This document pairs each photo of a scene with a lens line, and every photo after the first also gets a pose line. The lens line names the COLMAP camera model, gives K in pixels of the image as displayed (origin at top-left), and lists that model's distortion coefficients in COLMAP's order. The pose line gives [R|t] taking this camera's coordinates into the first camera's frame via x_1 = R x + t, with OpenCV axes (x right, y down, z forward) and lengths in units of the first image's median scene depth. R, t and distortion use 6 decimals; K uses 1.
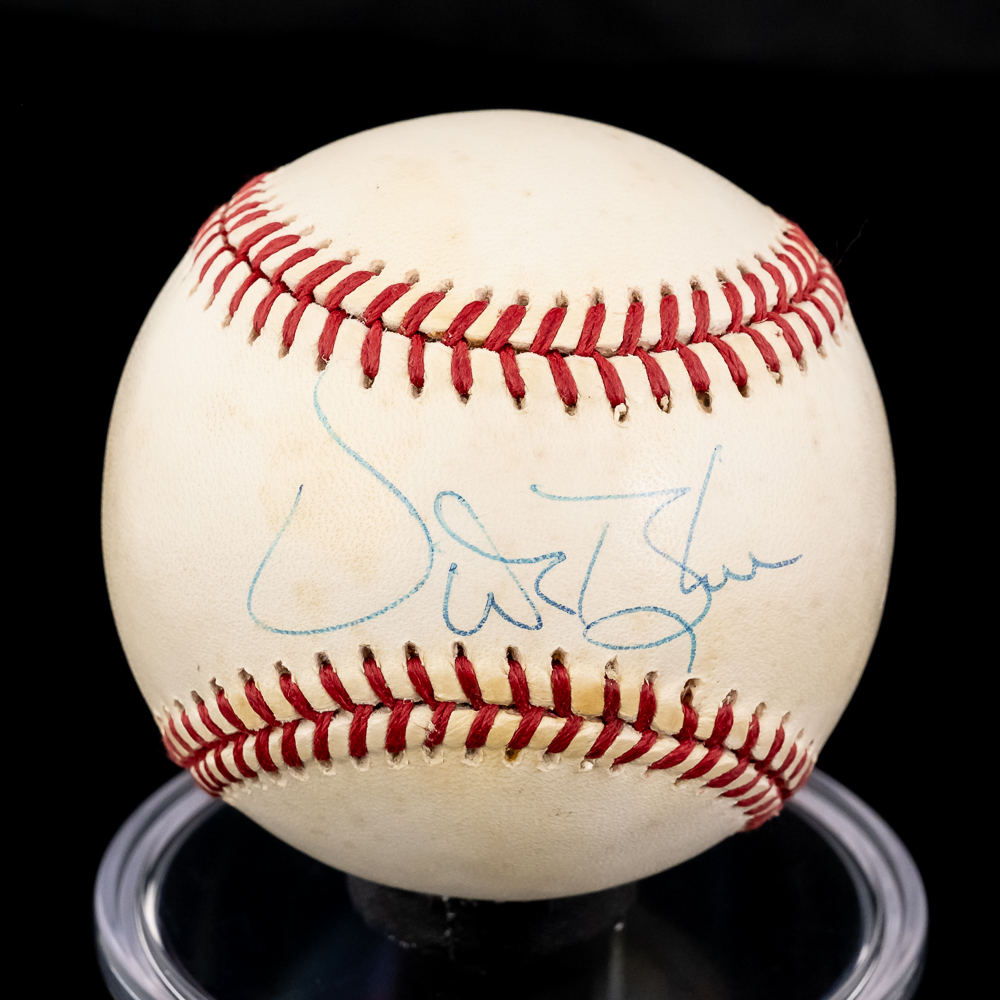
lens RADIAL K [[4290.3, 0, 494.7], [0, 4290.3, 506.9], [0, 0, 1]] dist [0.090703, 0.000000]
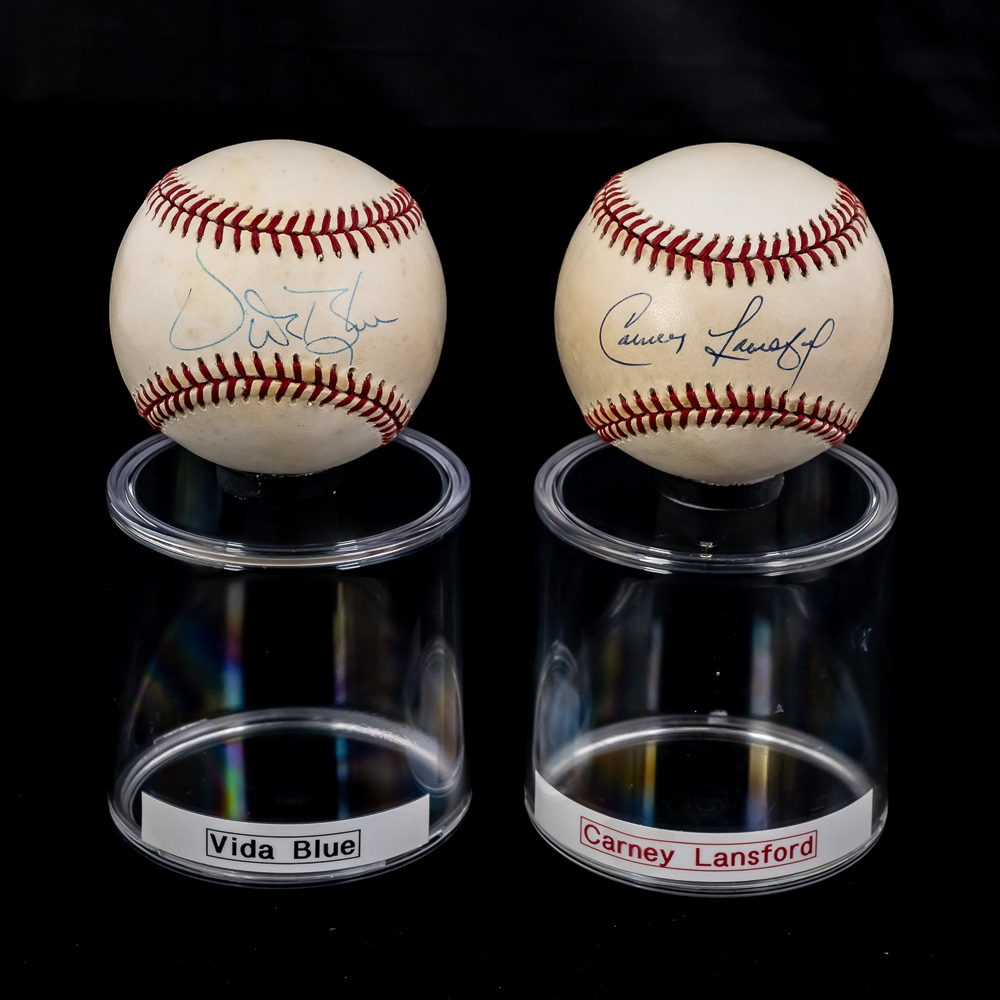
lens RADIAL K [[4290.3, 0, 506.7], [0, 4290.3, 493.9], [0, 0, 1]] dist [0.090703, 0.000000]
pose [[0.999962, -0.008521, 0.001989, 0.127632], [0.008594, 0.999169, -0.039854, 0.208299], [-0.001648, 0.039869, 0.999204, -1.425849]]
